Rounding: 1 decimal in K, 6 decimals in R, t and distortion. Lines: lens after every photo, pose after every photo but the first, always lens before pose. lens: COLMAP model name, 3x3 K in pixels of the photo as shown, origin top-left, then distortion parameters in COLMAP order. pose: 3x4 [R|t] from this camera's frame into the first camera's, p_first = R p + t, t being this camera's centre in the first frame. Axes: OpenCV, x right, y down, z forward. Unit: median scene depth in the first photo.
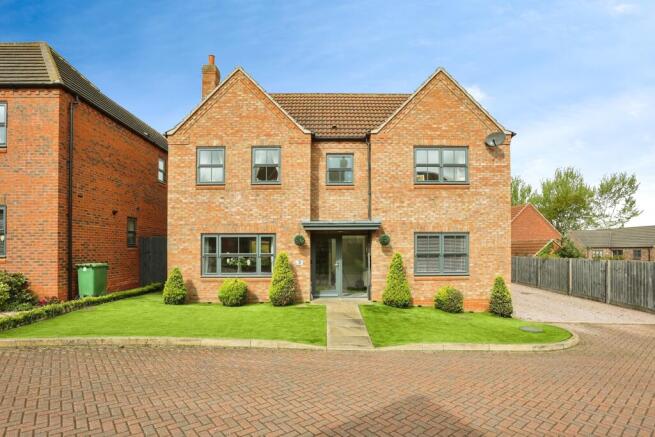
lens RADIAL K [[317.0, 0, 337.3], [0, 317.0, 249.0], [0, 0, 1]] dist [-0.034407, 0.005716]
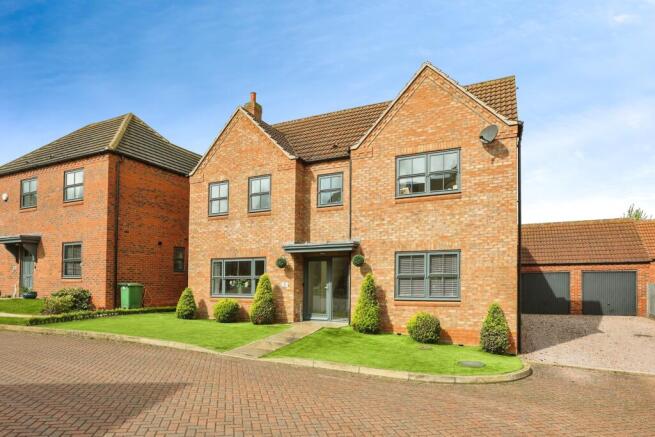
lens RADIAL K [[376.6, 0, 341.8], [0, 376.6, 270.8], [0, 0, 1]] dist [-0.018493, -0.004788]
pose [[0.907981, -0.010166, -0.418889, 0.562747], [0.001066, 0.999758, -0.021952, 0.024827], [0.419011, 0.019486, 0.907772, -0.037204]]
